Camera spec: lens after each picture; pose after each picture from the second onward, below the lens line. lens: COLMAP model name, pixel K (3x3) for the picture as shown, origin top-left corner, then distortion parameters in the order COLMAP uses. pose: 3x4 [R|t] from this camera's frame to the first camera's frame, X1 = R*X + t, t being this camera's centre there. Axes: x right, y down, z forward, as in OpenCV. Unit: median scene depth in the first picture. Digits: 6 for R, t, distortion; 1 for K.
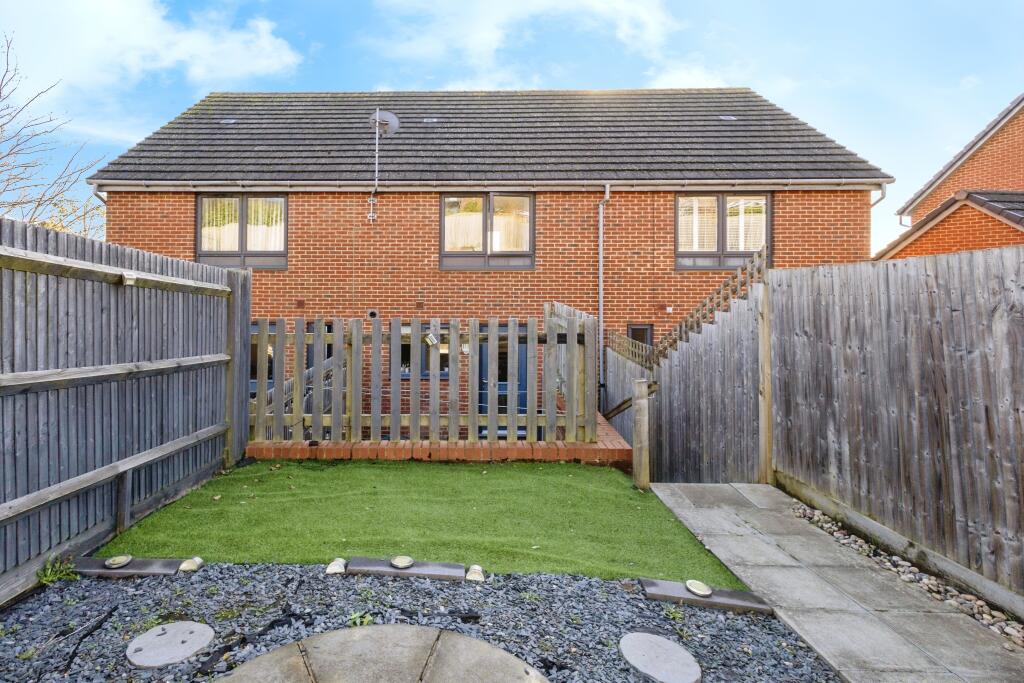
lens RADIAL K [[500.7, 0, 511.9], [0, 500.7, 274.1], [0, 0, 1]] dist [0.008179, -0.000159]
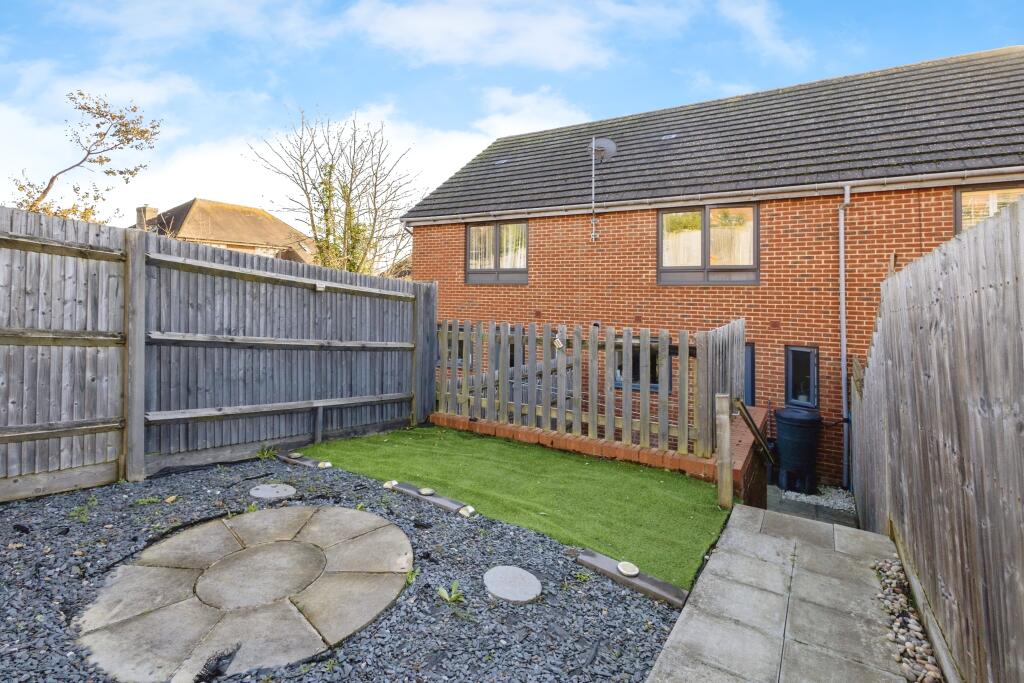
lens RADIAL K [[487.0, 0, 514.0], [0, 487.0, 283.5], [0, 0, 1]] dist [0.008301, 0.000101]
pose [[0.871014, 0.002333, -0.491253, 0.305153], [-0.008547, 0.999909, -0.010407, 0.005627], [0.491185, 0.013263, 0.870955, -0.028212]]
